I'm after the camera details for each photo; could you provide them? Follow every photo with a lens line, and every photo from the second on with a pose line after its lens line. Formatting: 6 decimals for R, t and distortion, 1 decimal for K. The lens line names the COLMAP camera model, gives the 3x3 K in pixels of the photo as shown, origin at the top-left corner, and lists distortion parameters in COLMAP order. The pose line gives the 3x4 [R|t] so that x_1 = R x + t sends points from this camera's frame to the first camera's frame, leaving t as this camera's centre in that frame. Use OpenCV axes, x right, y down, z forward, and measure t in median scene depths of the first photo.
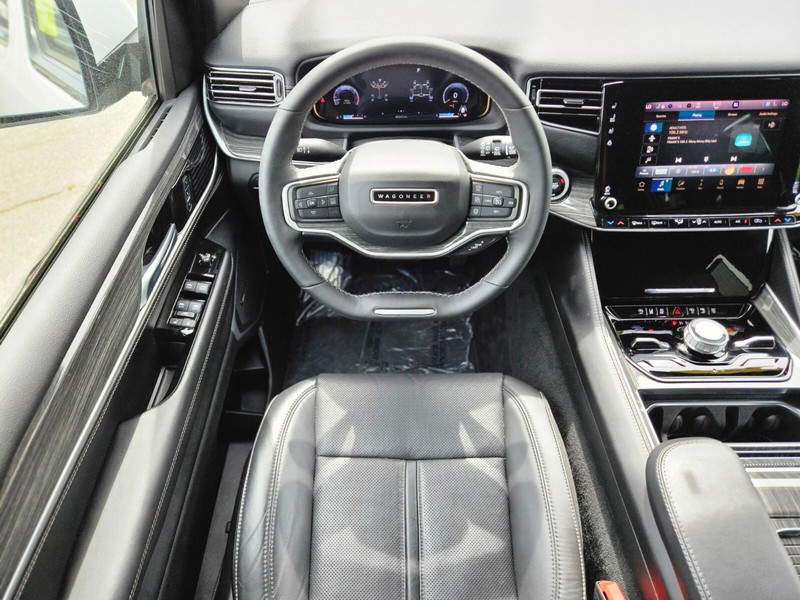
lens RADIAL K [[529.7, 0, 389.4], [0, 529.7, 296.9], [0, 0, 1]] dist [0.056414, -0.025976]
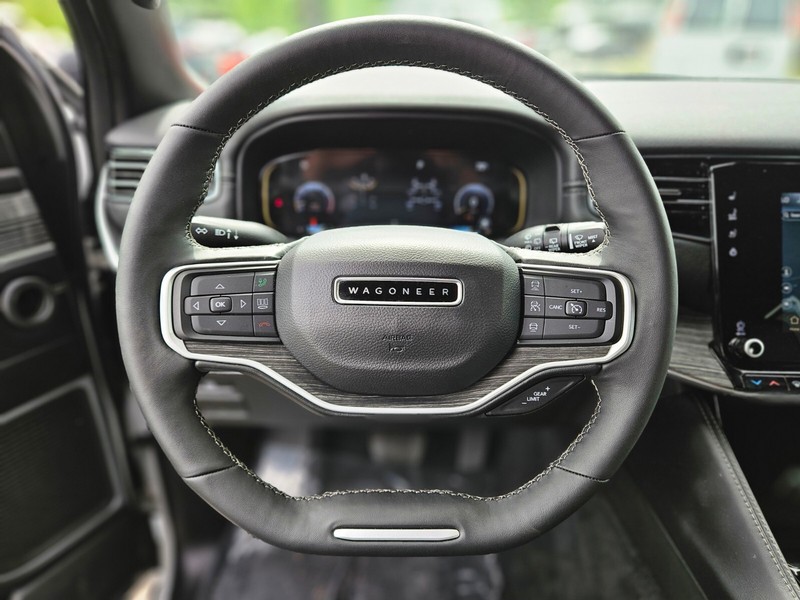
lens RADIAL K [[588.4, 0, 400.3], [0, 588.4, 321.2], [0, 0, 1]] dist [0.086680, 0.001983]
pose [[0.999276, 0.019192, 0.032845, 0.010973], [-0.005905, 0.931195, -0.364474, 0.047525], [-0.037580, 0.364016, 0.930634, 0.456067]]
